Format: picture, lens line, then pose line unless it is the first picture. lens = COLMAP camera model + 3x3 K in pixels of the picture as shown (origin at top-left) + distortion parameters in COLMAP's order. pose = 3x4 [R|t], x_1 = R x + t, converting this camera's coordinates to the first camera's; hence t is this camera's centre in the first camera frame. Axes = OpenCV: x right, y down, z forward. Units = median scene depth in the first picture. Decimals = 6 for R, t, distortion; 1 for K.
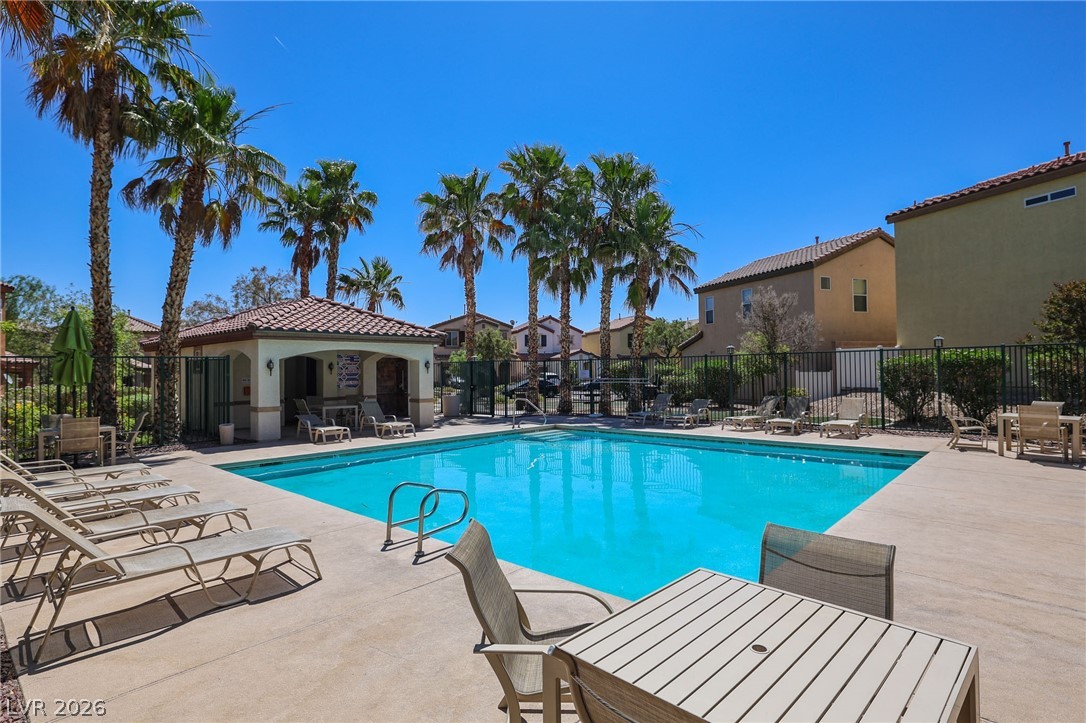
lens RADIAL K [[563.1, 0, 552.7], [0, 563.1, 355.3], [0, 0, 1]] dist [0.002391, 0.000657]
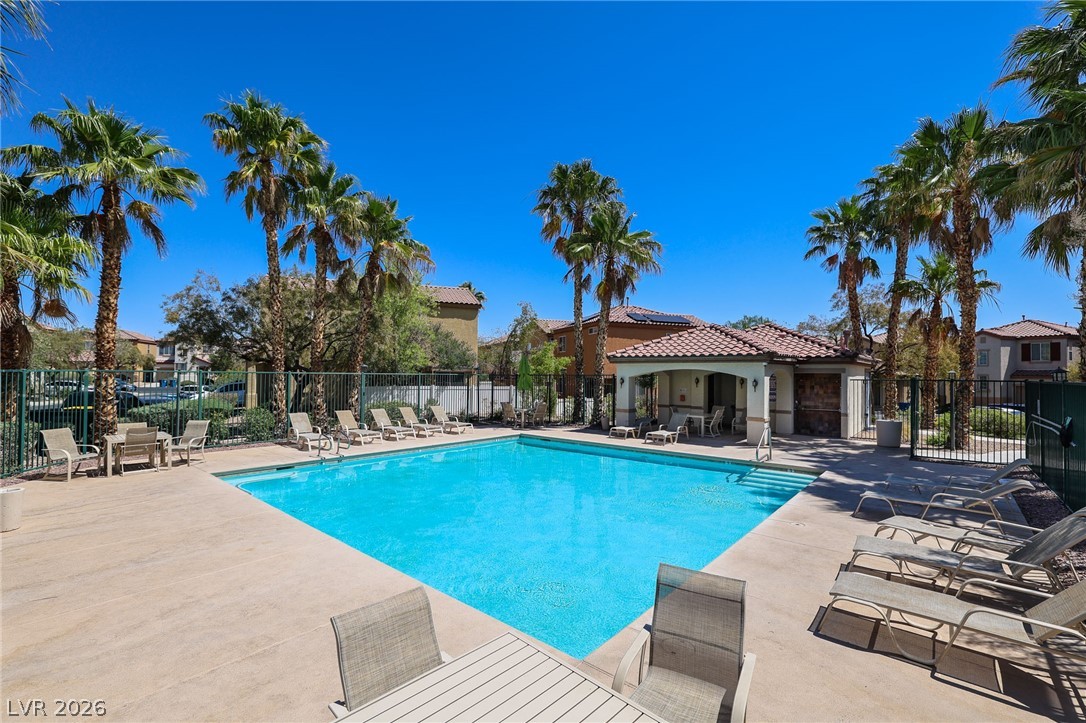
lens RADIAL K [[495.4, 0, 527.0], [0, 495.4, 361.0], [0, 0, 1]] dist [-0.029435, 0.002720]
pose [[0.006586, -0.016354, -0.999845, 0.480745], [0.016525, 0.999732, -0.016243, -0.010900], [0.999842, -0.016415, 0.006854, 0.451456]]
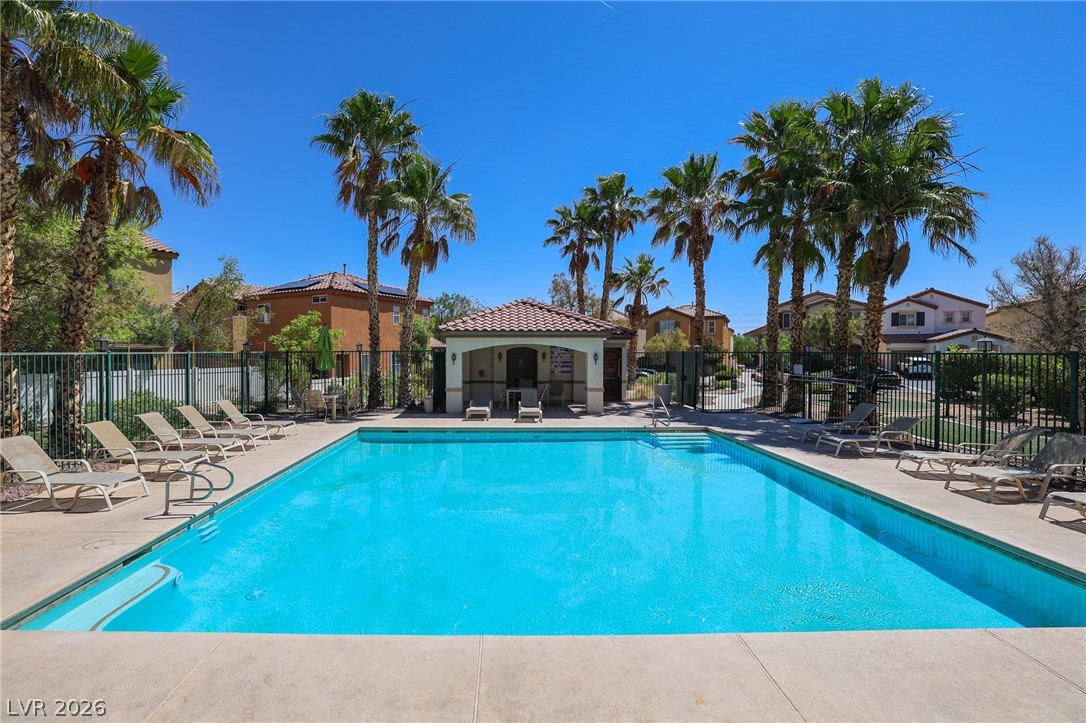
lens RADIAL K [[495.4, 0, 511.7], [0, 495.4, 349.2], [0, 0, 1]] dist [-0.029435, 0.002720]
pose [[0.680499, 0.009009, -0.732694, 0.274151], [0.013074, 0.999616, 0.024435, -0.017461], [0.732632, -0.026207, 0.680120, 0.179481]]
